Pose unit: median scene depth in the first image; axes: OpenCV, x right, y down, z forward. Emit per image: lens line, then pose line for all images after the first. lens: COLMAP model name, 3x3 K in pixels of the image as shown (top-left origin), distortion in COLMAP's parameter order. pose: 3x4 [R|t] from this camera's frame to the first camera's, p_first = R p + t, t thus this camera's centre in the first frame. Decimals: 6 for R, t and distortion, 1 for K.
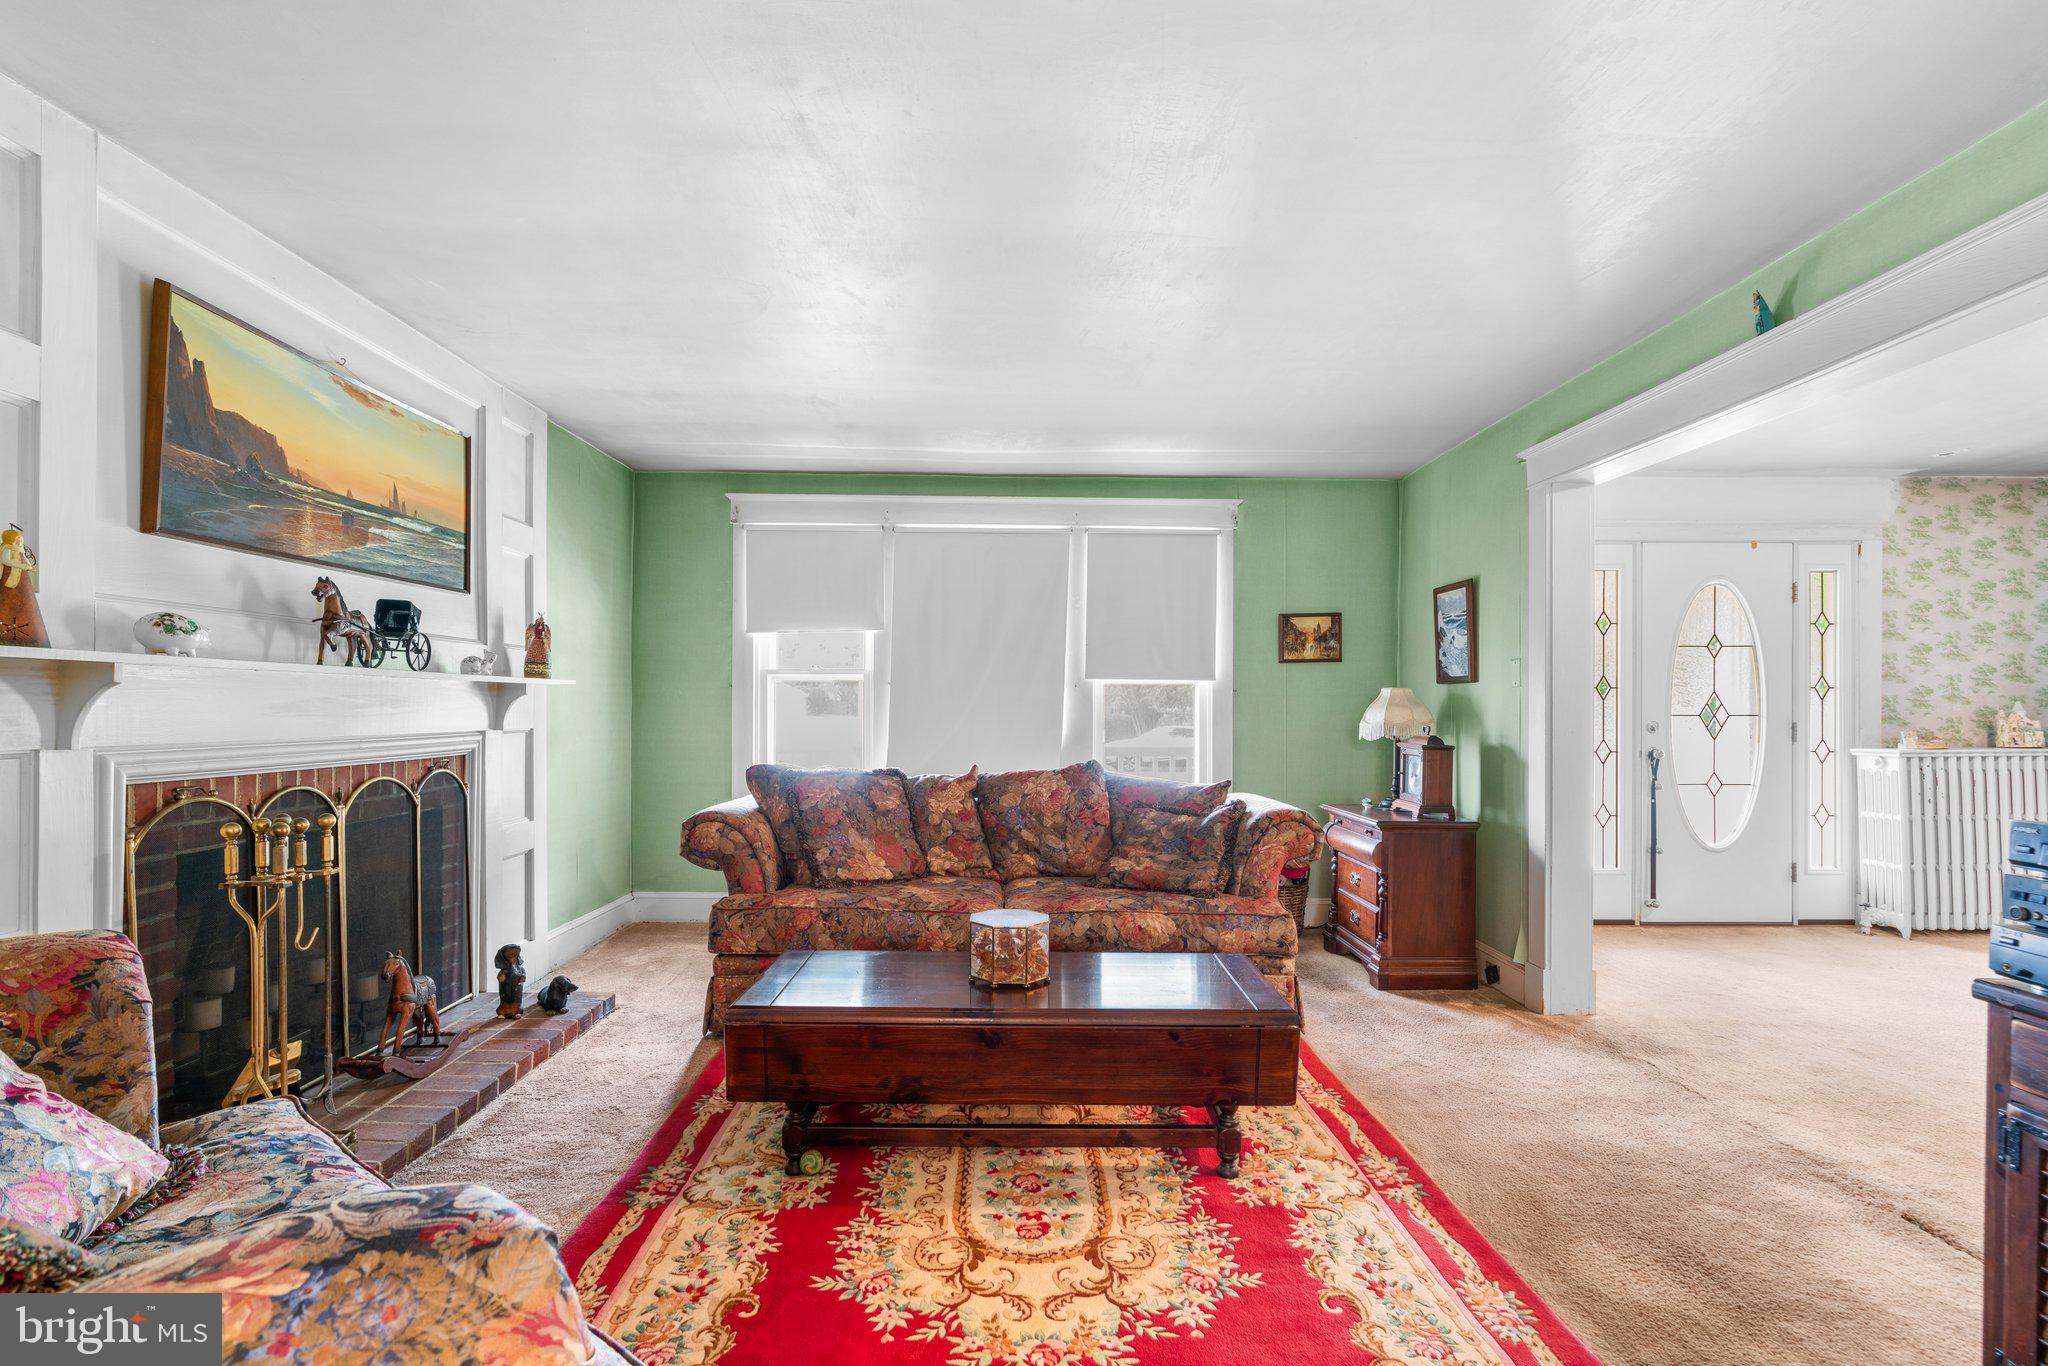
lens RADIAL K [[938.9, 0, 1026.0], [0, 938.9, 704.1], [0, 0, 1]] dist [-0.016039, 0.008358]
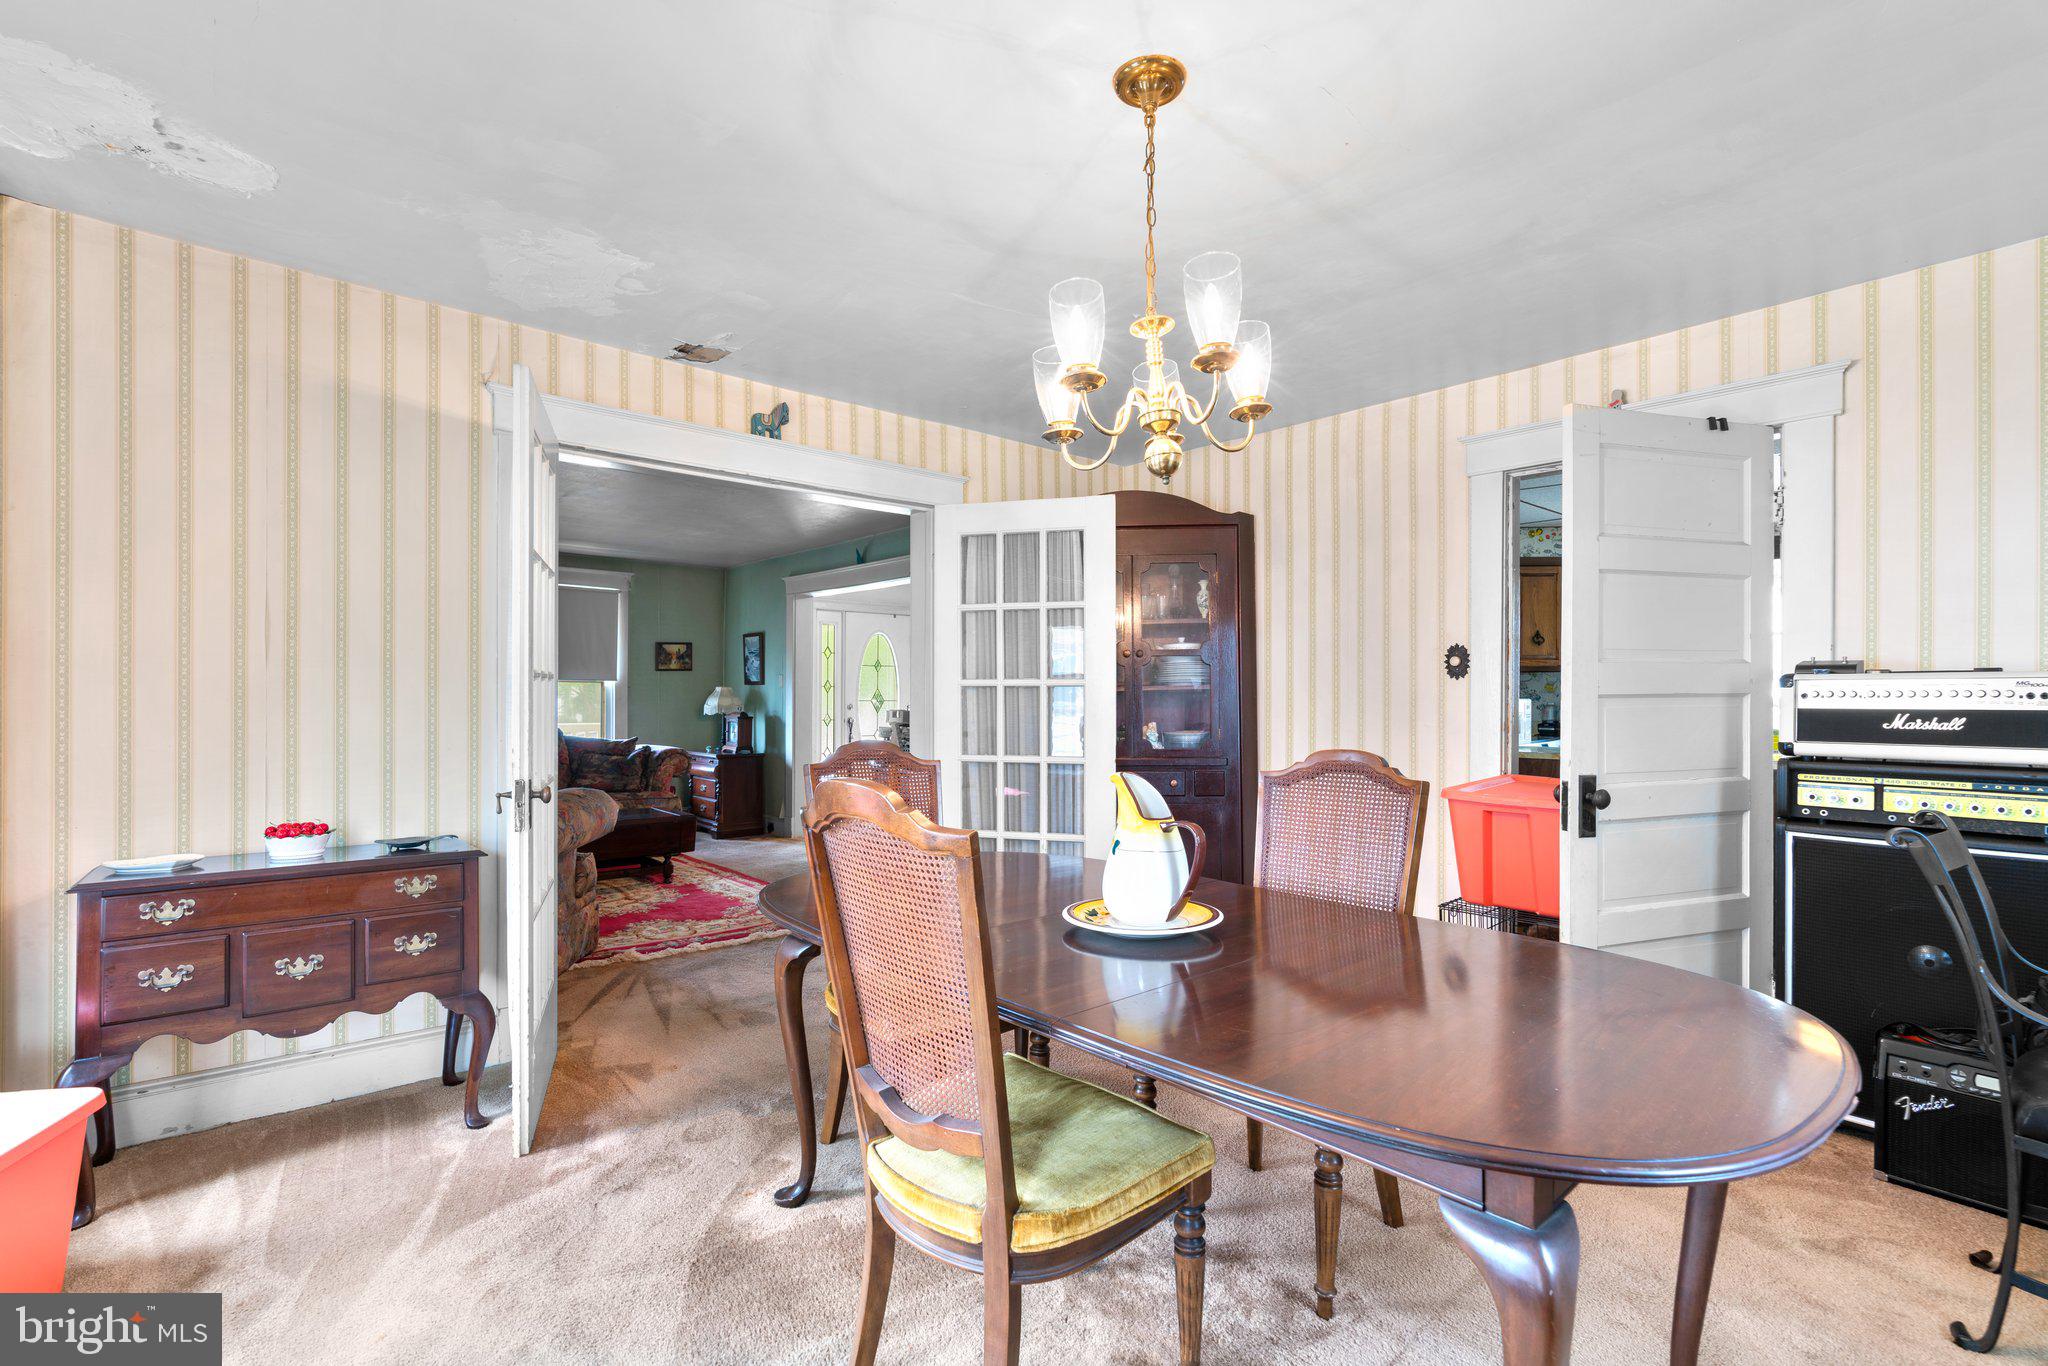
lens RADIAL K [[924.7, 0, 1022.8], [0, 924.7, 695.4], [0, 0, 1]] dist [-0.015642, 0.006657]
pose [[0.757527, -0.000586, 0.652804, -0.383254], [-0.003524, 0.999981, 0.004987, -0.012173], [-0.652795, -0.006078, 0.757510, -0.847257]]
